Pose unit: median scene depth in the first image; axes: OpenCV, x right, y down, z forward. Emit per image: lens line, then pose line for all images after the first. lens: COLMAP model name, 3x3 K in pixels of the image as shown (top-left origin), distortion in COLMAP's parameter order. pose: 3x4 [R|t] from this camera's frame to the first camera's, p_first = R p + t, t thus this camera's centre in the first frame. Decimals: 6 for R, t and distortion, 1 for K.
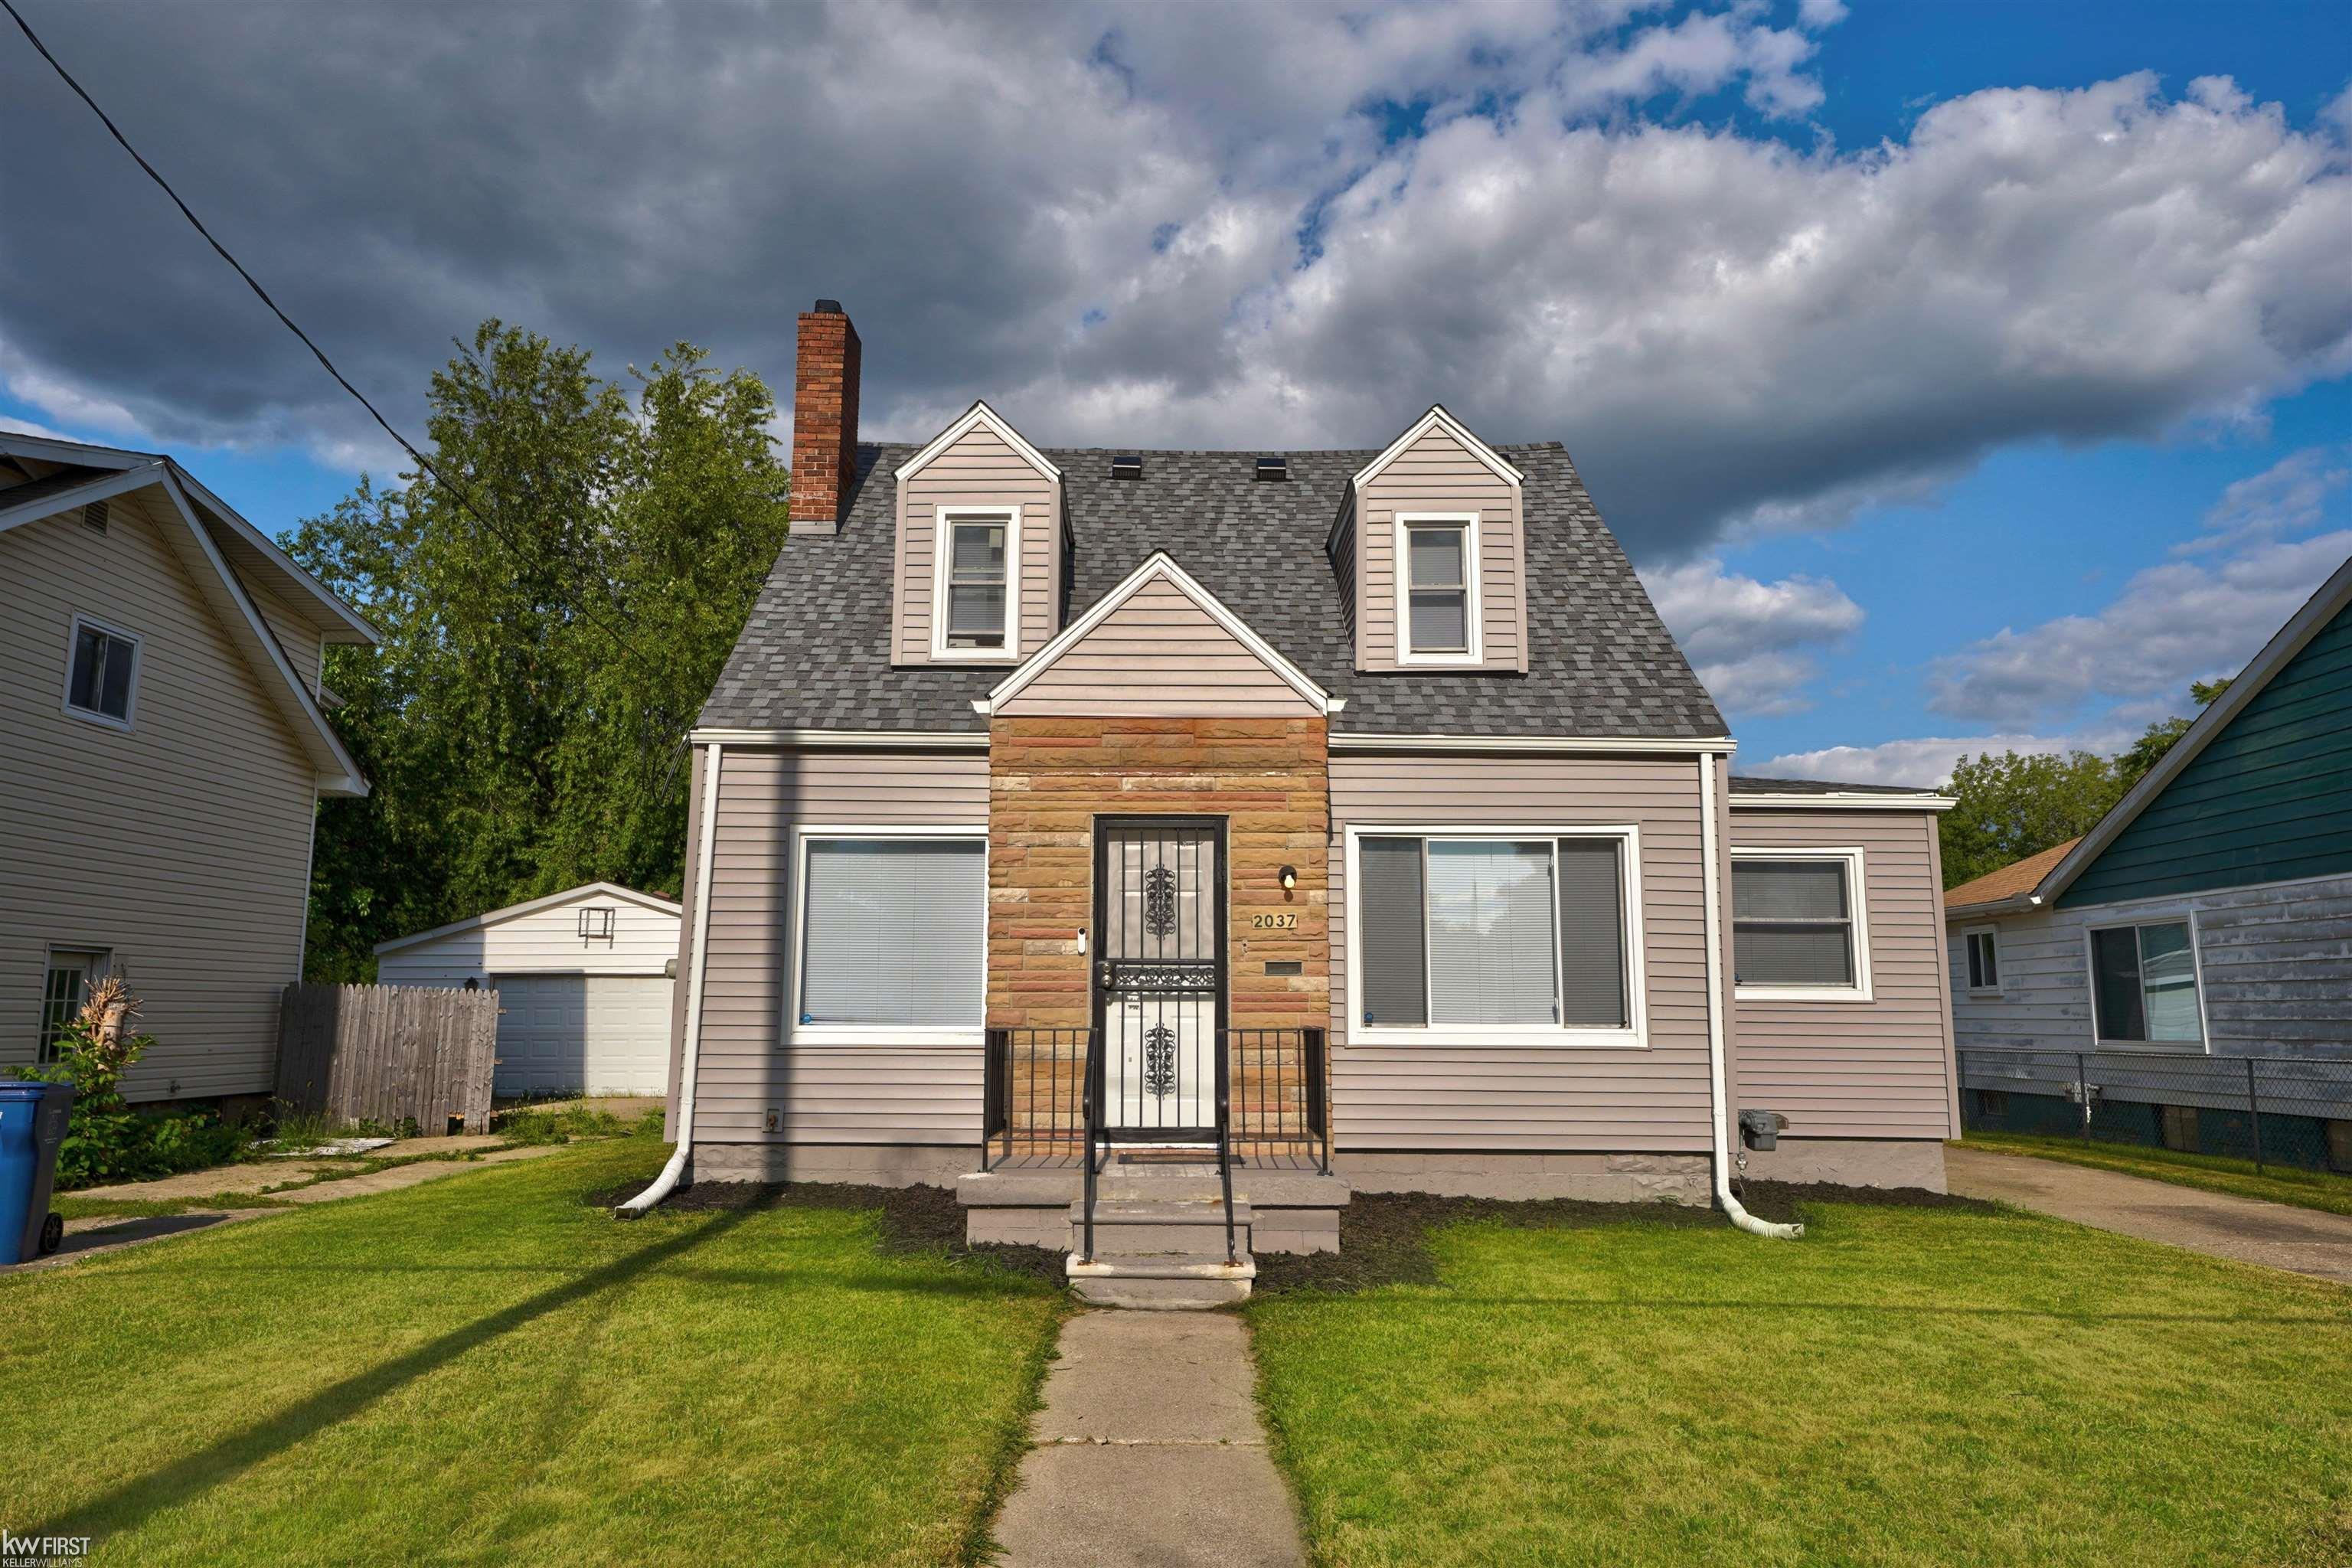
lens RADIAL K [[1513.6, 0, 1176.0], [0, 1513.6, 784.0], [0, 0, 1]] dist [0.021623, -0.001691]
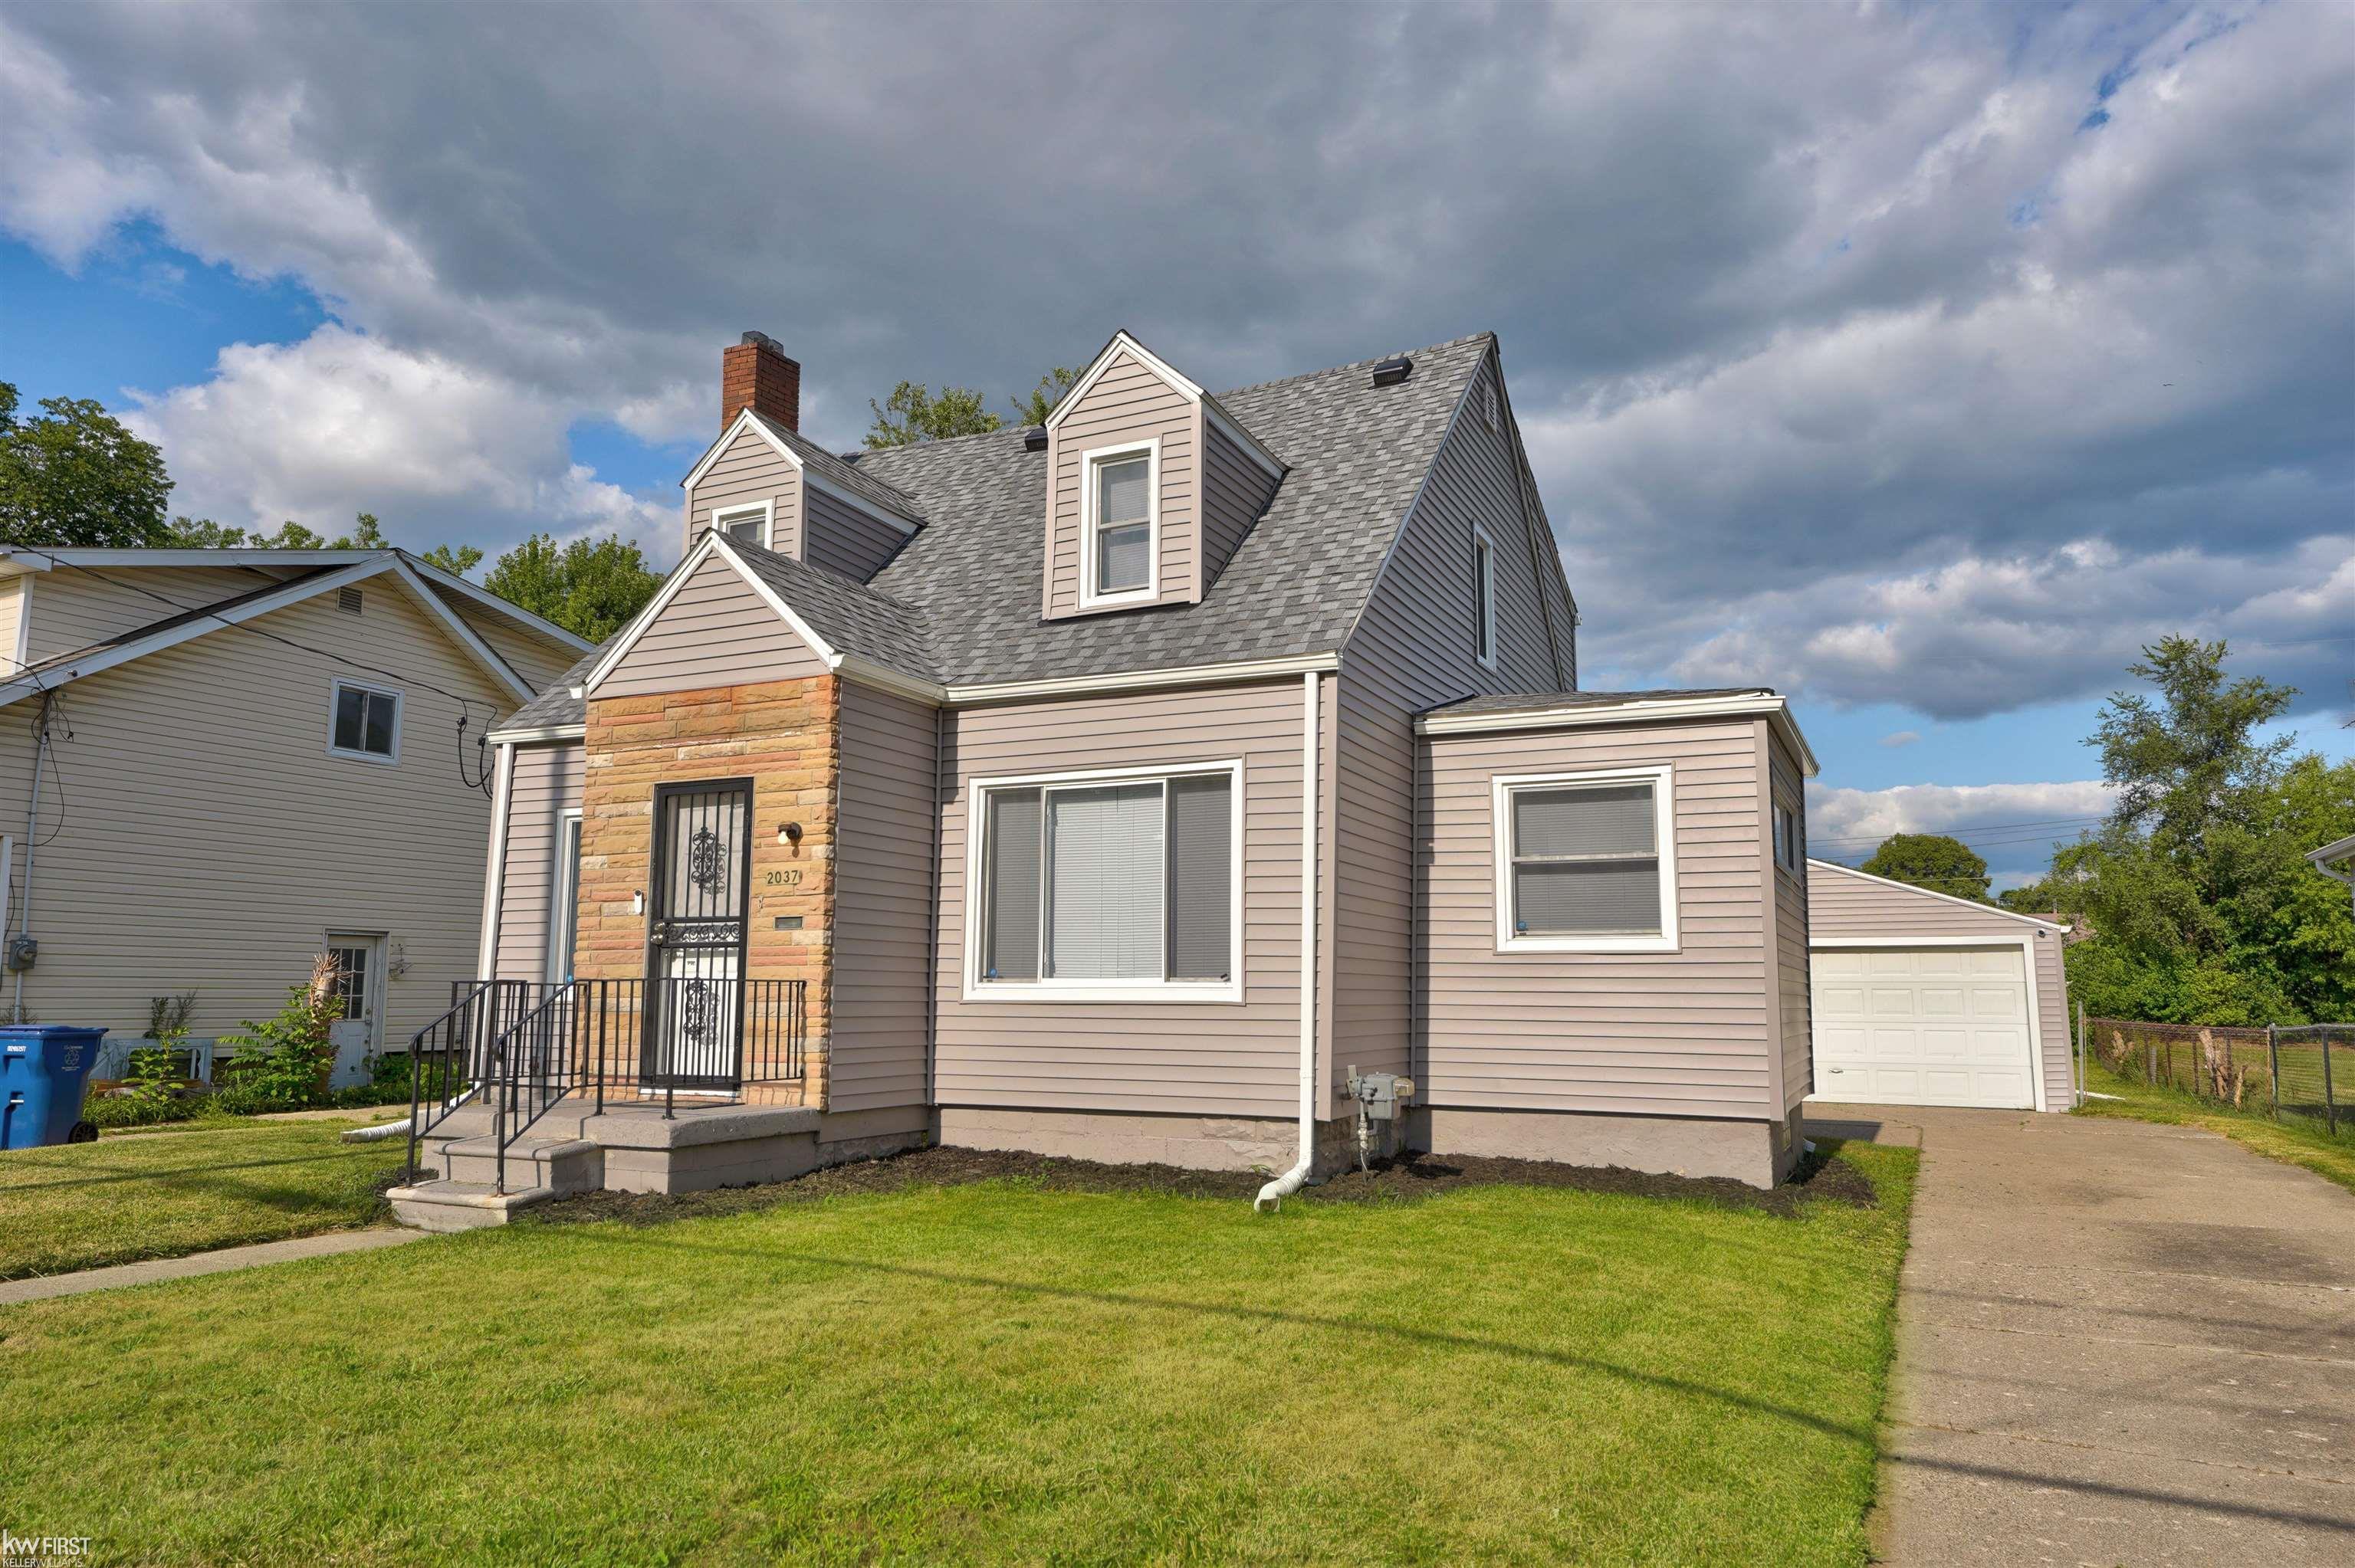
lens RADIAL K [[1515.3, 0, 1177.5], [0, 1515.3, 784.0], [0, 0, 1]] dist [0.021623, -0.001691]
pose [[0.902995, -0.061380, -0.425244, 0.669747], [0.066632, 0.997774, -0.002530, 0.042940], [0.424453, -0.026050, 0.905075, 0.165974]]
